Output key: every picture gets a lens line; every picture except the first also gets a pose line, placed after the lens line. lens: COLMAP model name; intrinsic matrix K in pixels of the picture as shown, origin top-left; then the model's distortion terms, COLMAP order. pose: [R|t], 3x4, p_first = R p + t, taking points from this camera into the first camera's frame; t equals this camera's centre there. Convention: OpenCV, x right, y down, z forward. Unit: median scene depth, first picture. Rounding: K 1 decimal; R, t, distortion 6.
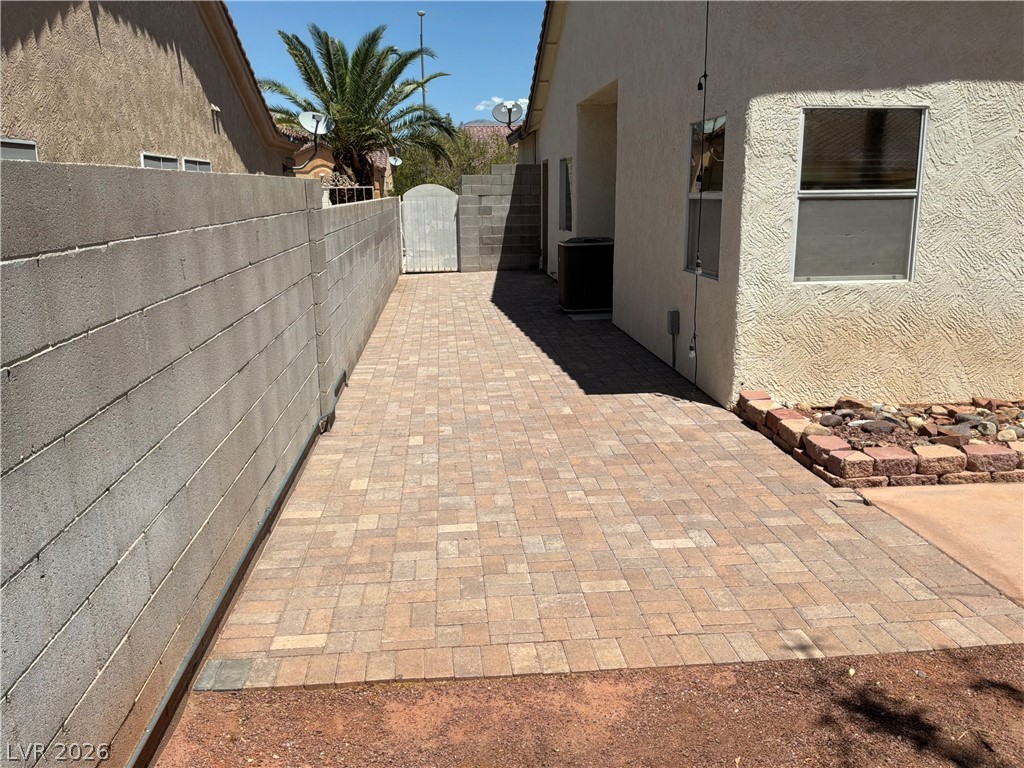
lens RADIAL K [[851.7, 0, 512.7], [0, 851.7, 383.3], [0, 0, 1]] dist [-0.006894, -0.014692]
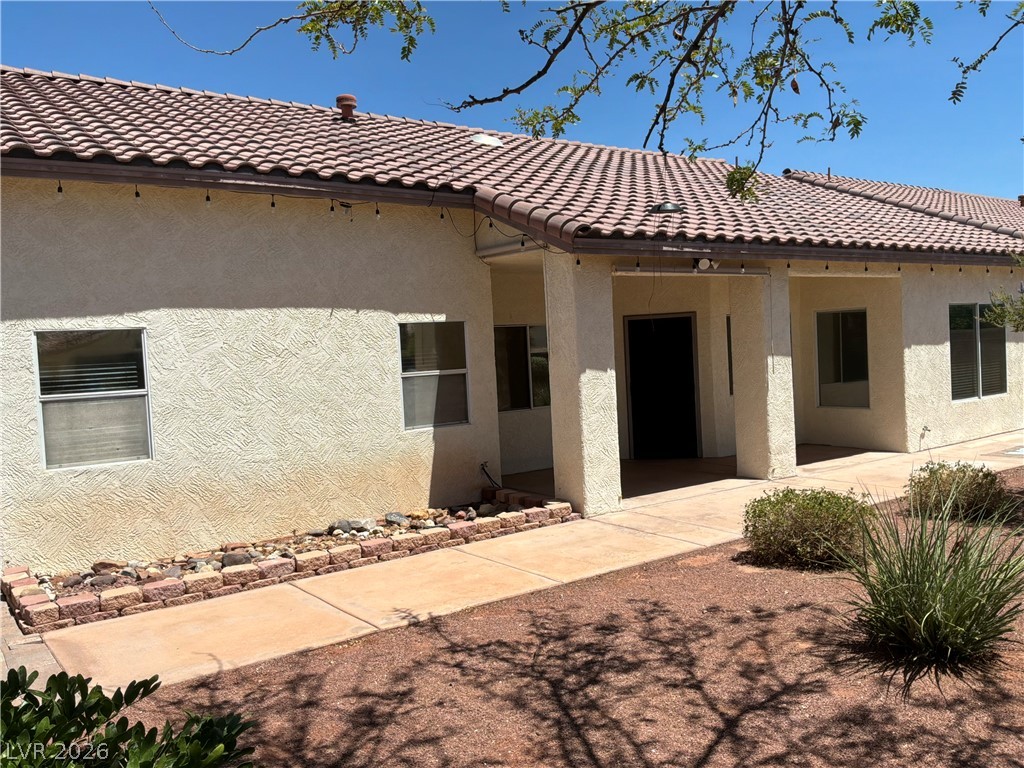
lens RADIAL K [[851.7, 0, 511.7], [0, 851.7, 385.6], [0, 0, 1]] dist [-0.006894, -0.014692]
pose [[0.851281, -0.050511, 0.522274, 0.280190], [0.154176, 0.975497, -0.156957, 0.055673], [-0.501549, 0.214136, 0.838209, -0.369368]]
